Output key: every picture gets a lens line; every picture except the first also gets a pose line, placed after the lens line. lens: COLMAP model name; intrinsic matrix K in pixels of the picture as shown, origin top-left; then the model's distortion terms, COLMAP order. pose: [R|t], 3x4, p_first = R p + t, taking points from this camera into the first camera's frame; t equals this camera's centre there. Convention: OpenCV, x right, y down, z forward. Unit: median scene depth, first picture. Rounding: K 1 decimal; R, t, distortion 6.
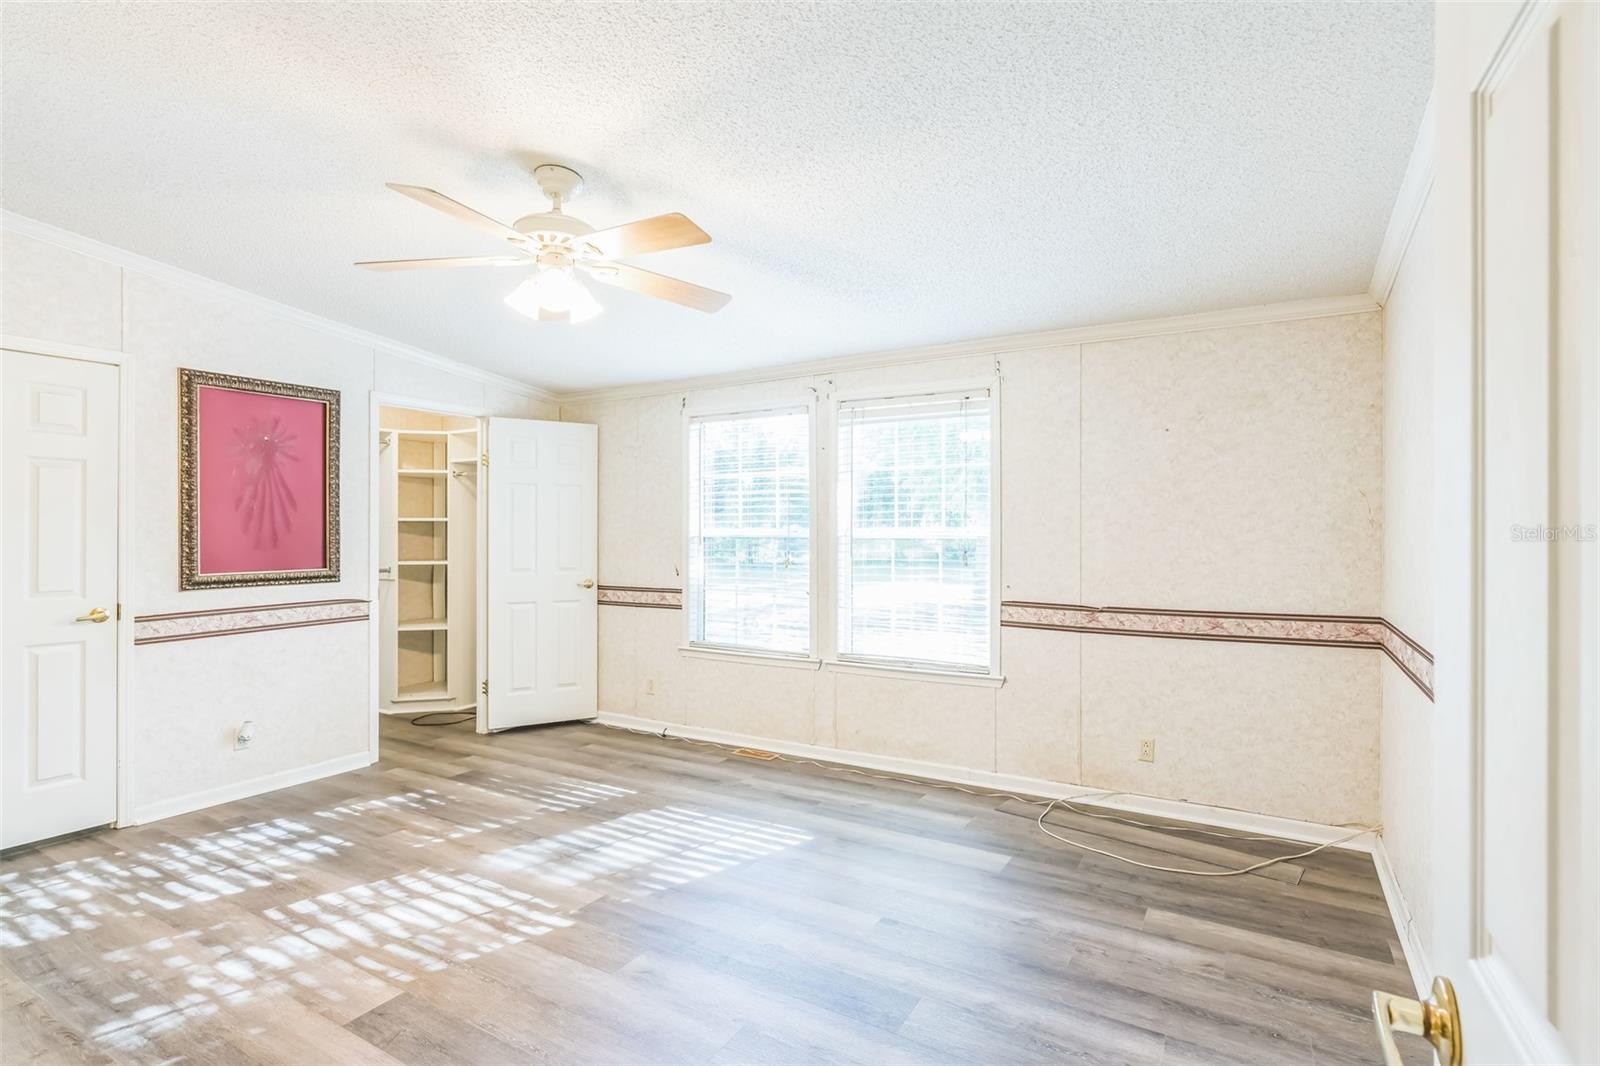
lens RADIAL K [[791.6, 0, 791.1], [0, 791.6, 532.8], [0, 0, 1]] dist [-0.005656, -0.000511]
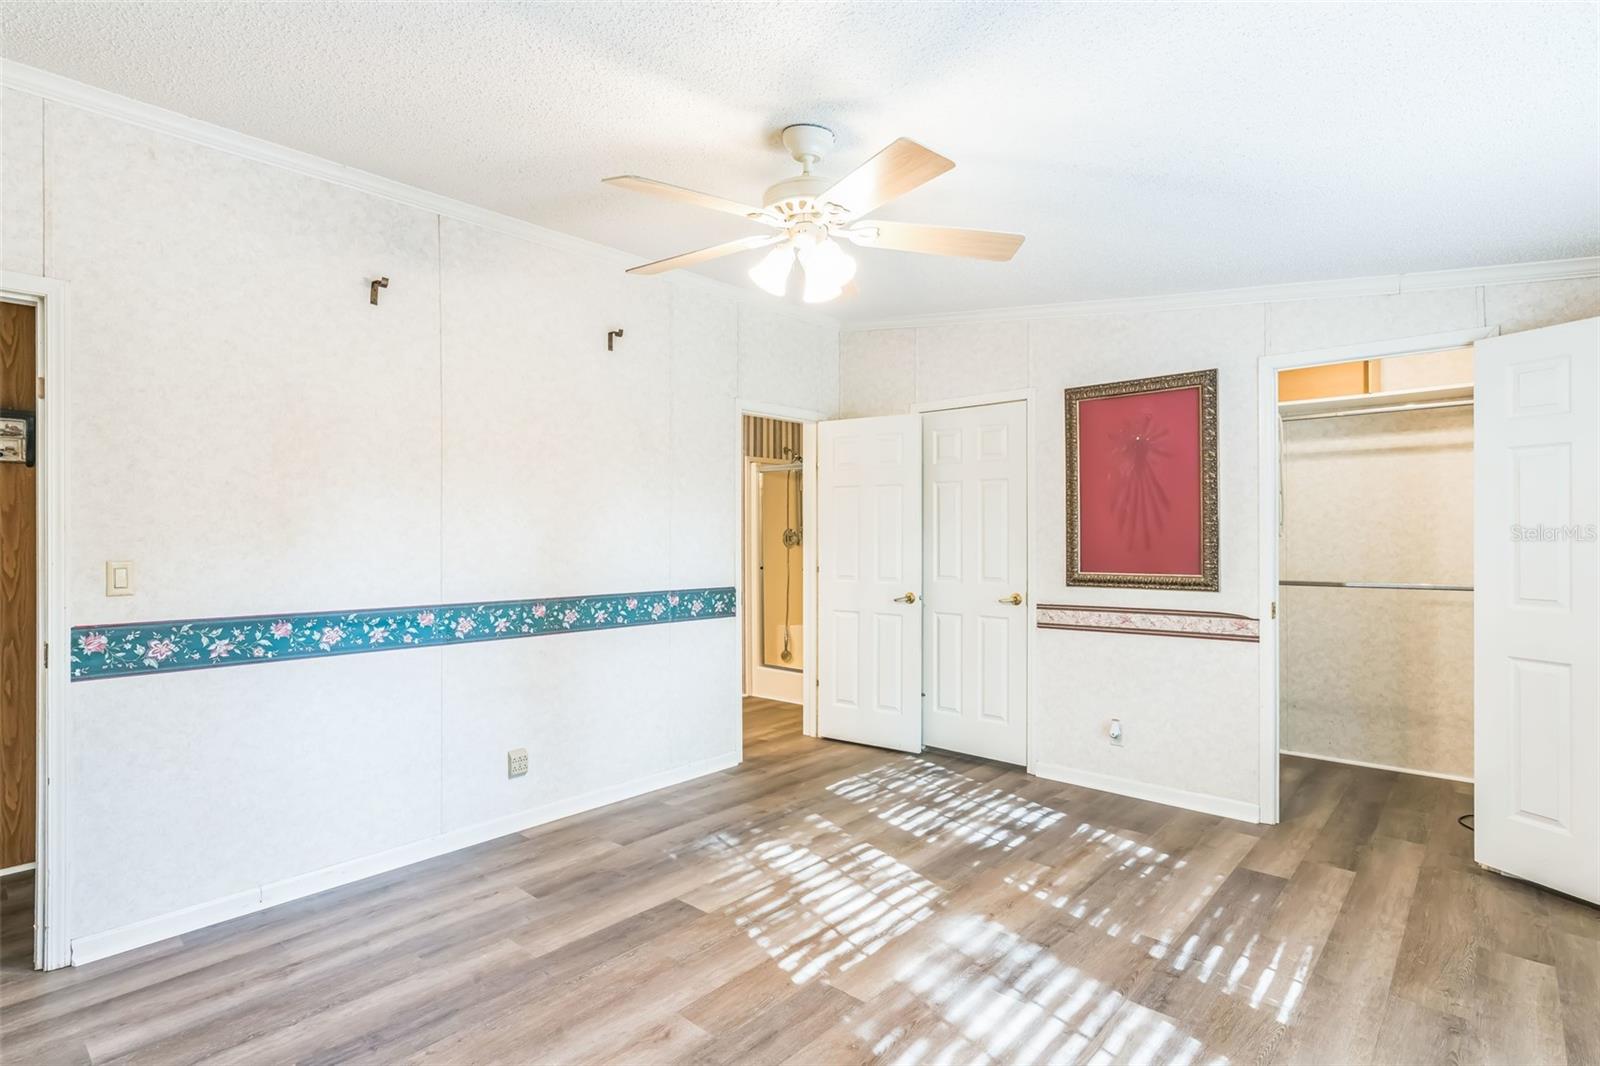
lens RADIAL K [[791.6, 0, 794.7], [0, 791.6, 531.1], [0, 0, 1]] dist [-0.005656, -0.000511]
pose [[-0.195618, -0.003217, -0.980675, 0.462366], [0.003757, 0.999985, -0.004030, -0.002242], [0.980673, -0.004472, -0.195603, 0.926676]]
